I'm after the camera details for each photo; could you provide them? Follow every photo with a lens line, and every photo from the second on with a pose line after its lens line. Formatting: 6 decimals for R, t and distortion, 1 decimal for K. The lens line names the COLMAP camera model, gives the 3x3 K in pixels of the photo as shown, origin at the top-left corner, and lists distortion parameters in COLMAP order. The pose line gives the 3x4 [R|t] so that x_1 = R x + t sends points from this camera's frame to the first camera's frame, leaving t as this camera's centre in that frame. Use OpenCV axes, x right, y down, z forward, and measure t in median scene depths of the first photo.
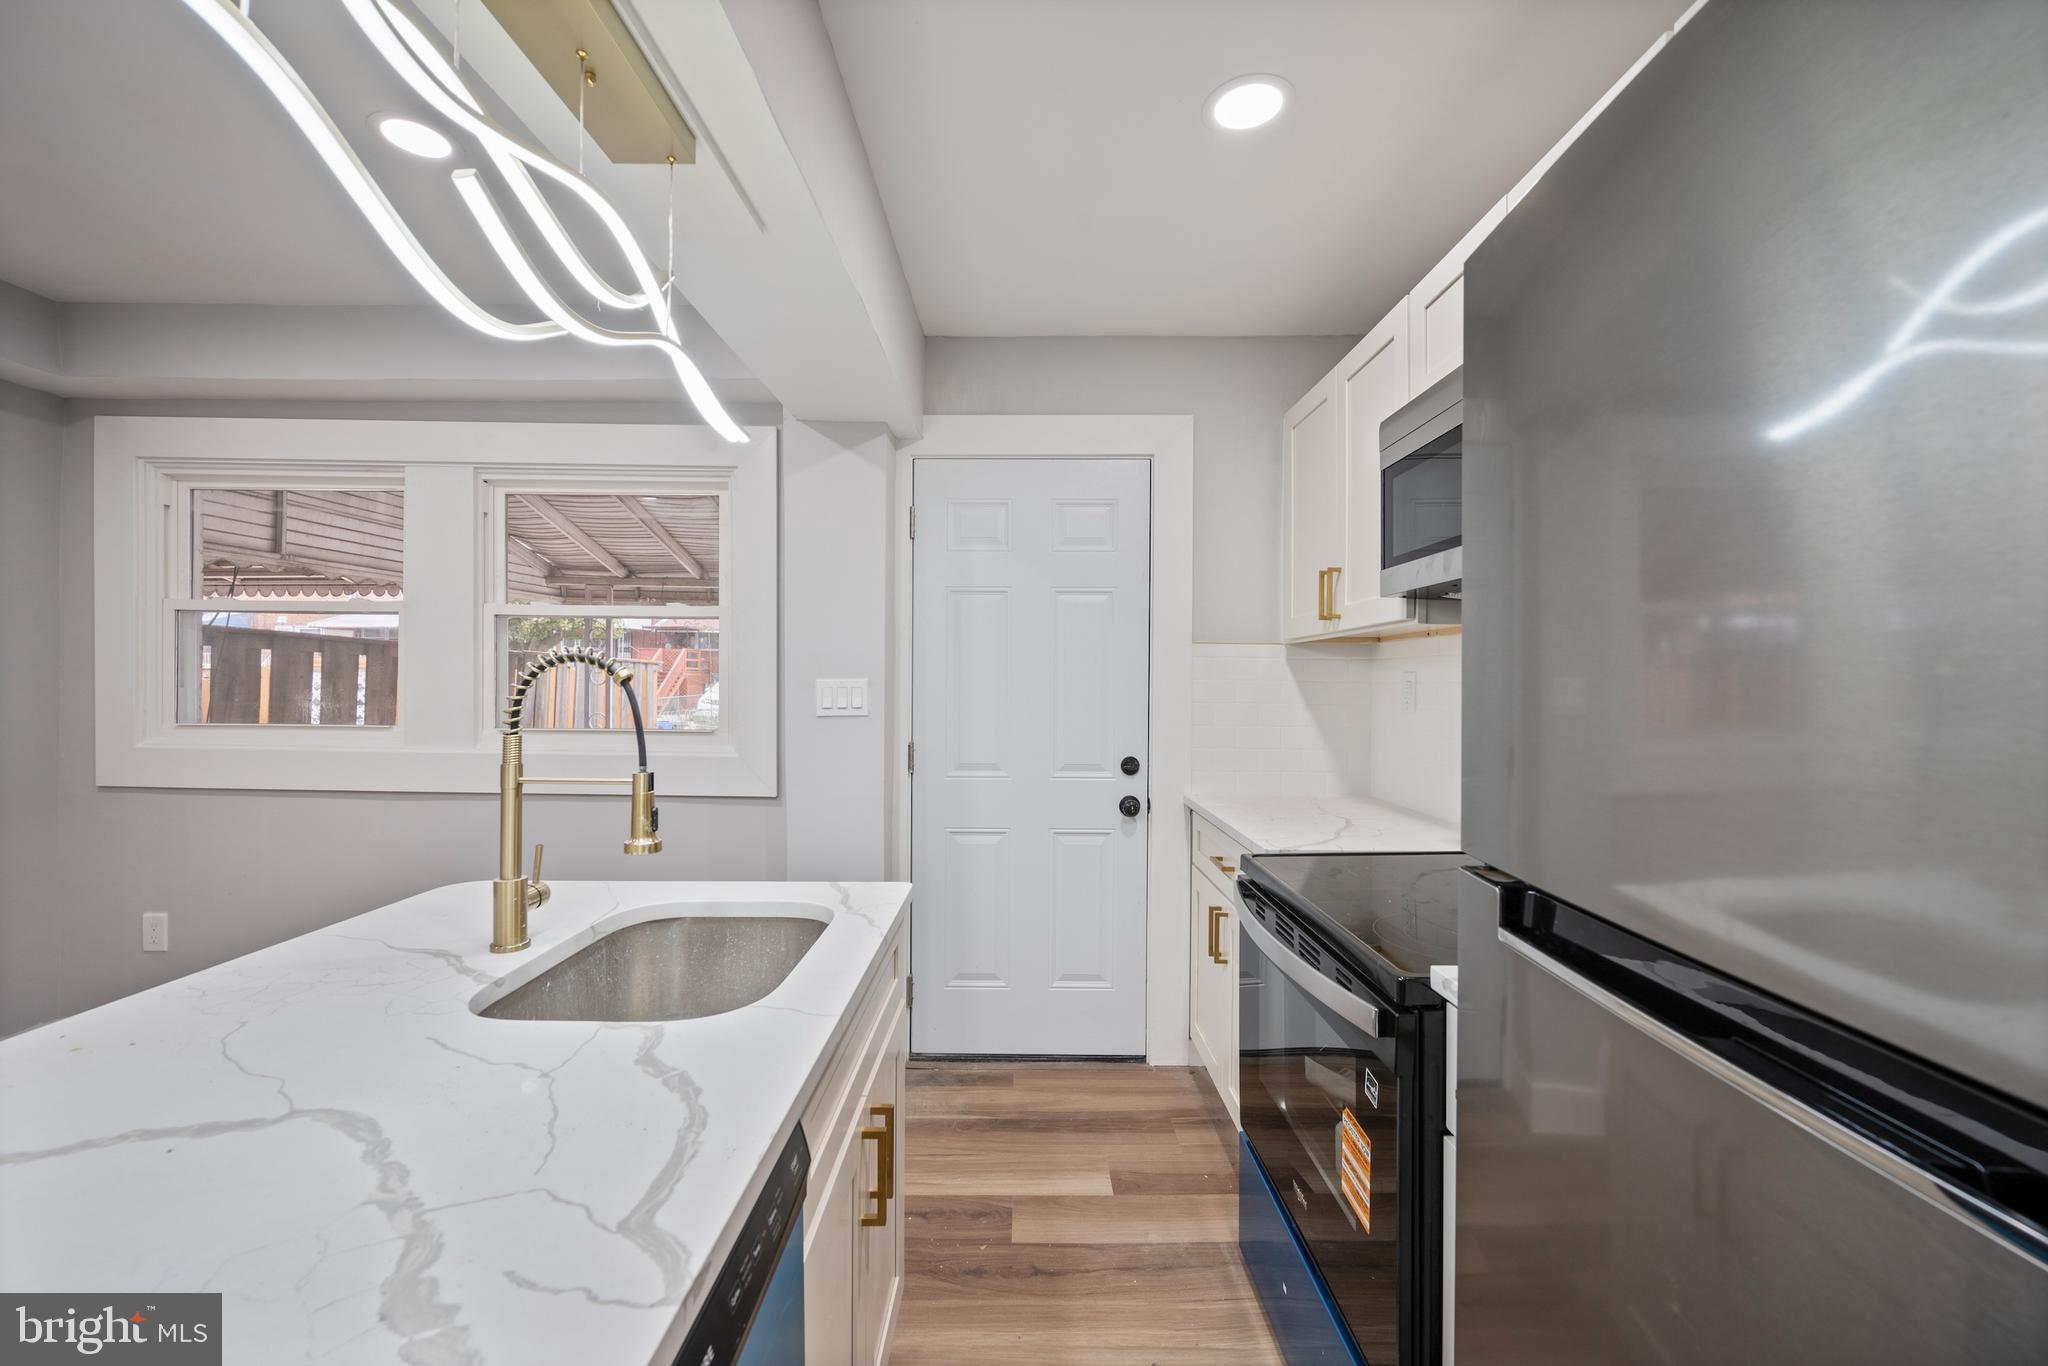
lens RADIAL K [[823.4, 0, 1011.2], [0, 823.4, 682.1], [0, 0, 1]] dist [-0.000218, 0.000073]
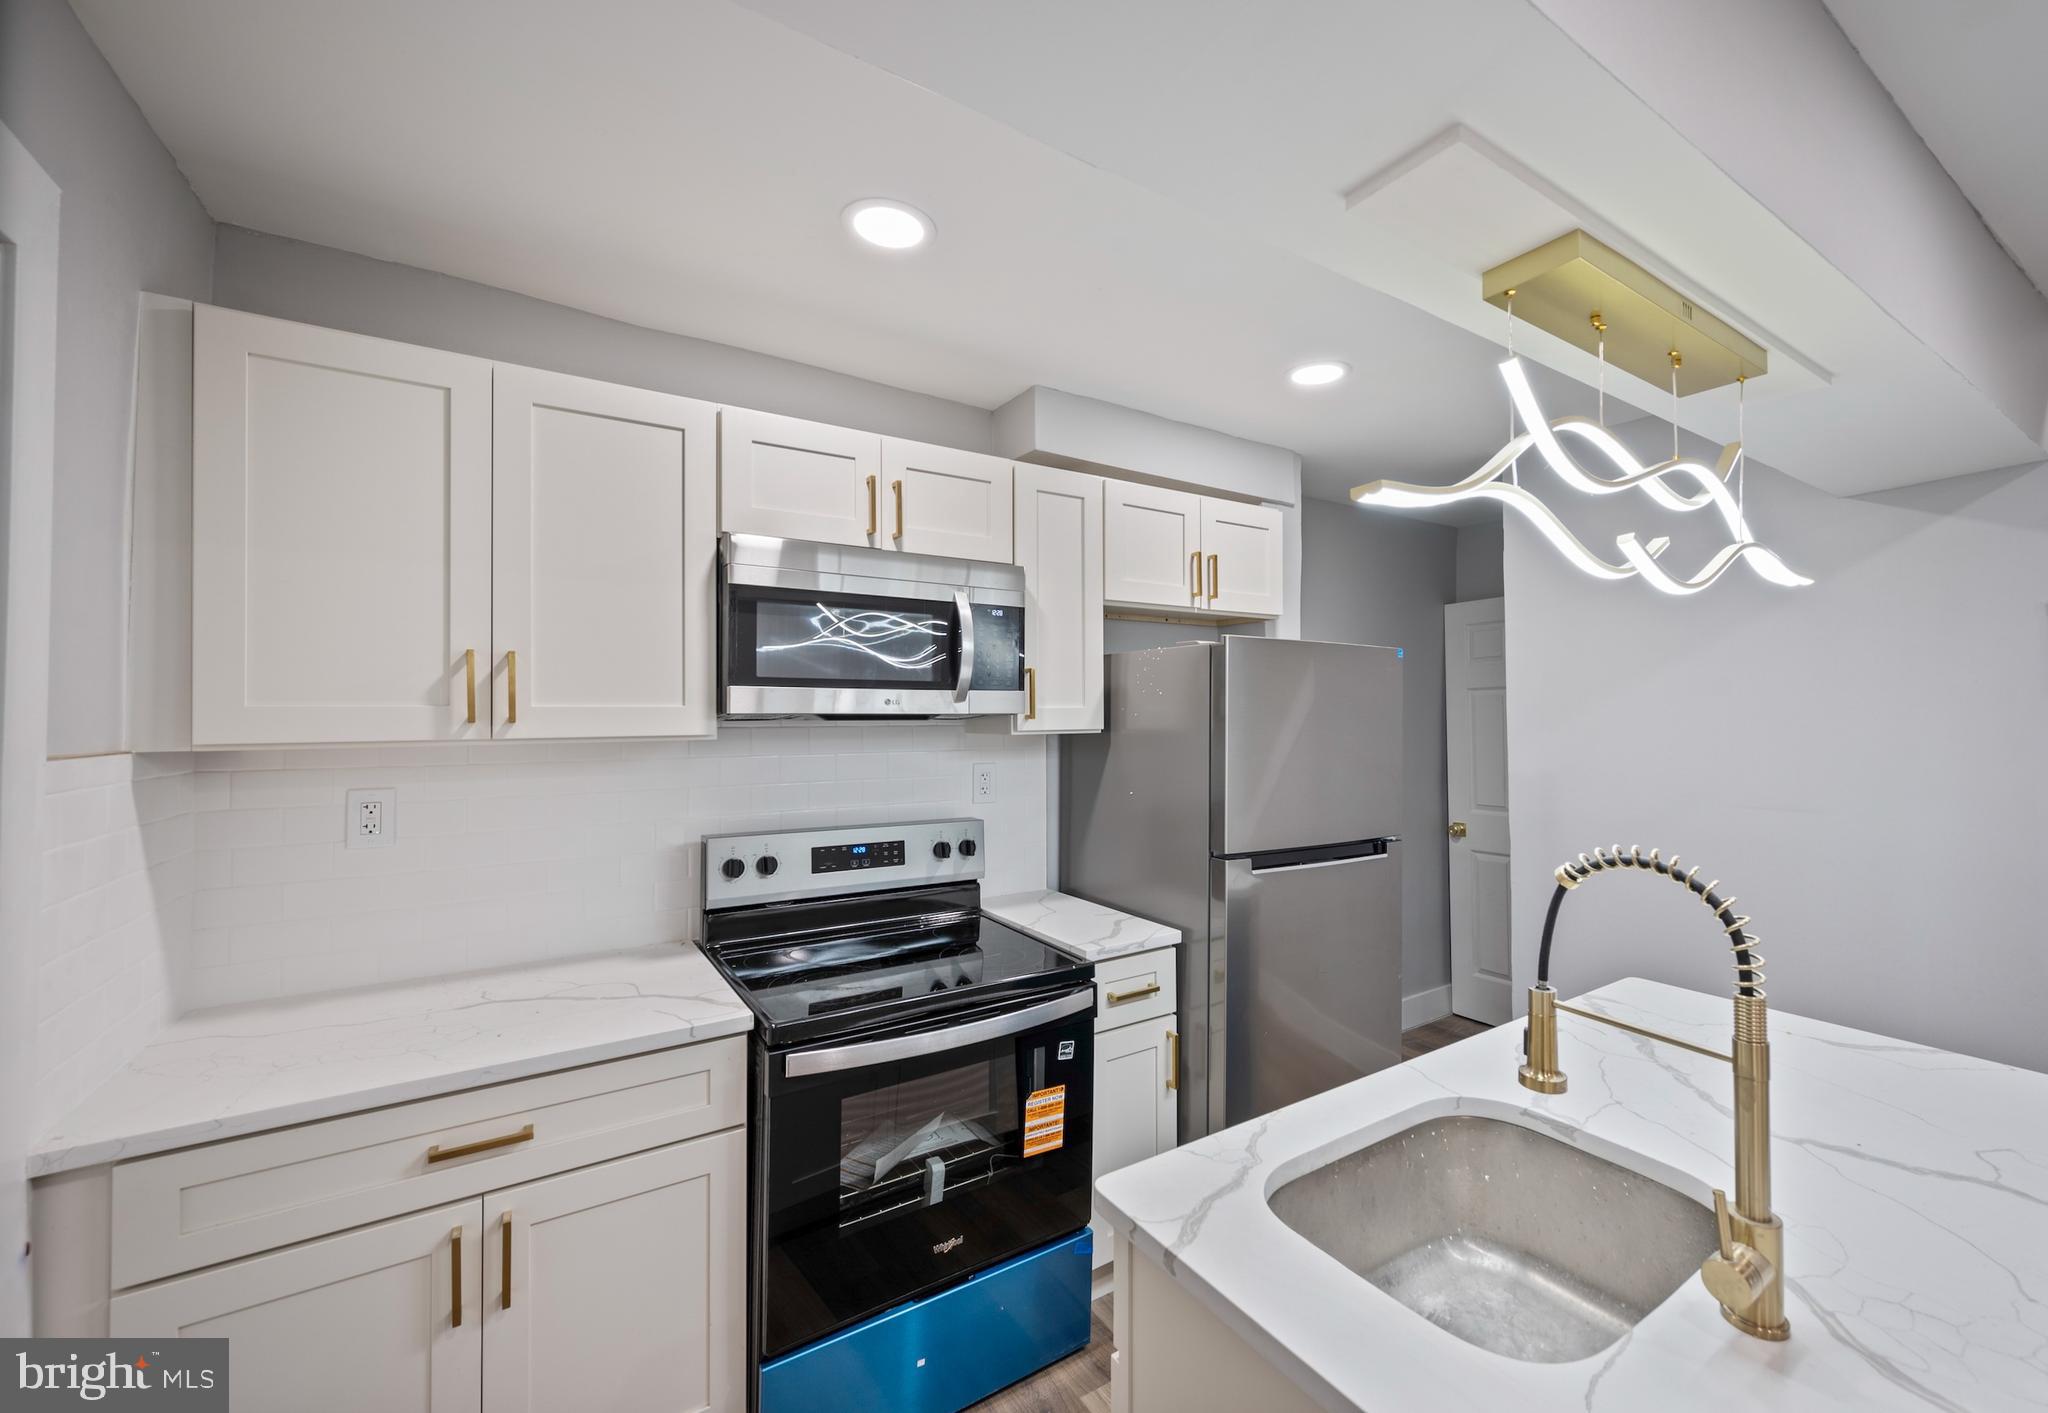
lens RADIAL K [[827.3, 0, 1063.8], [0, 827.3, 705.0], [0, 0, 1]] dist [-0.000116, 0.000058]
pose [[-0.557718, 0.002780, 0.830026, -0.427598], [-0.001519, 0.999989, -0.004369, -0.083218], [-0.830029, -0.003697, -0.557707, 0.914138]]
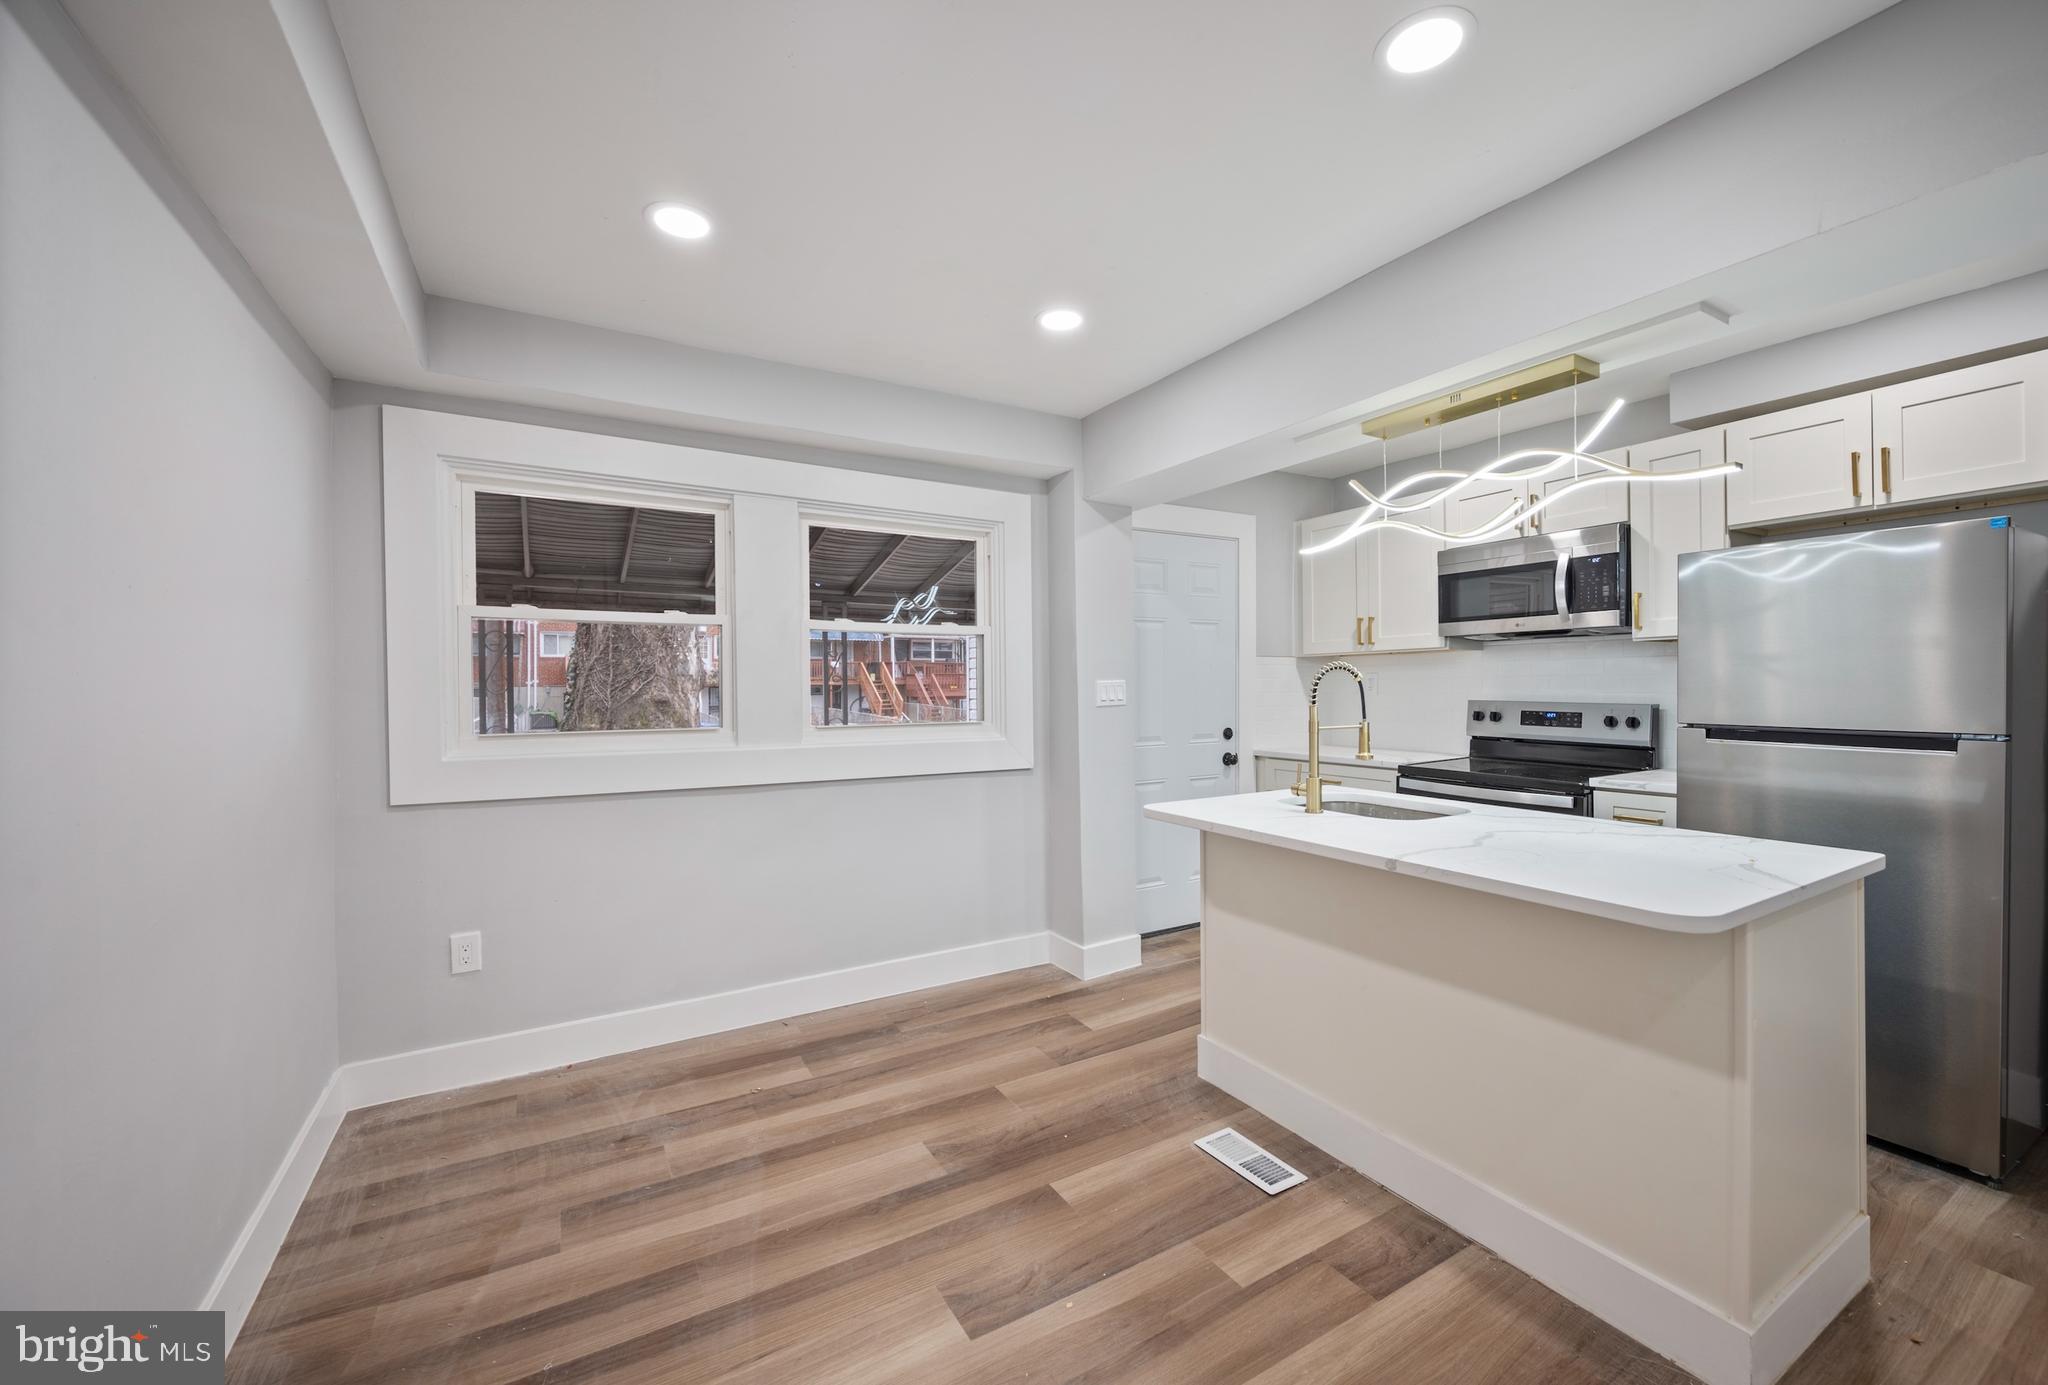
lens RADIAL K [[820.0, 0, 1035.5], [0, 820.0, 691.4], [0, 0, 1]] dist [-0.001170, -0.000027]
pose [[0.857214, -0.017224, 0.514672, -1.105880], [0.014558, 0.999852, 0.009214, 0.000581], [-0.514754, -0.000406, 0.857338, -0.182325]]
